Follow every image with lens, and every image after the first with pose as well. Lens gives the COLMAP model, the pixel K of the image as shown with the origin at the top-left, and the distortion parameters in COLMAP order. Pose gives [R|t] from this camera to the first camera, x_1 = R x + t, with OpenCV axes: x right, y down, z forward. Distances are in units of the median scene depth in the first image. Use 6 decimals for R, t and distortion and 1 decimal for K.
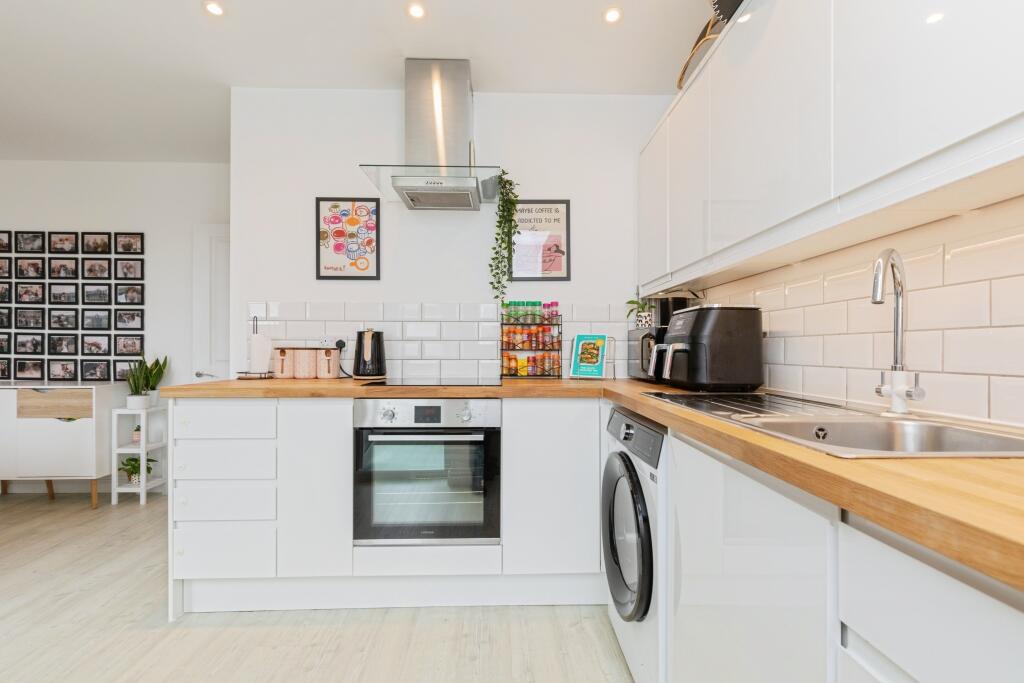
lens RADIAL K [[462.4, 0, 520.3], [0, 462.4, 355.5], [0, 0, 1]] dist [0.008182, -0.001235]
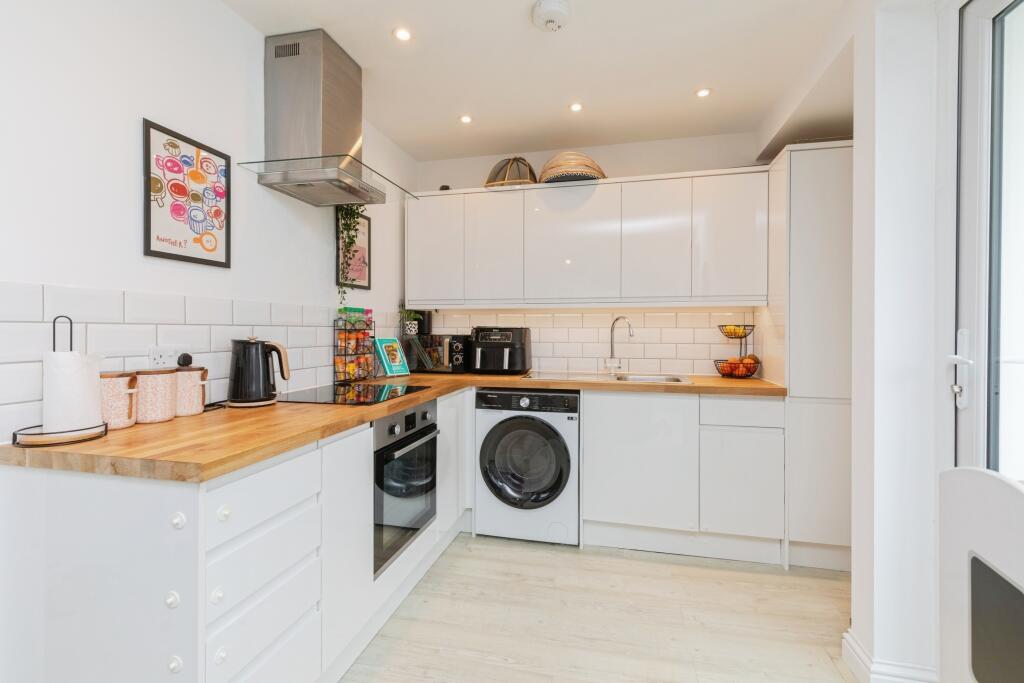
lens RADIAL K [[462.4, 0, 514.6], [0, 462.4, 336.1], [0, 0, 1]] dist [0.008182, -0.001235]
pose [[0.260671, -0.013939, 0.965327, -0.897677], [0.007654, 0.999894, 0.012371, -0.062984], [-0.965397, 0.004164, 0.260750, 0.379700]]
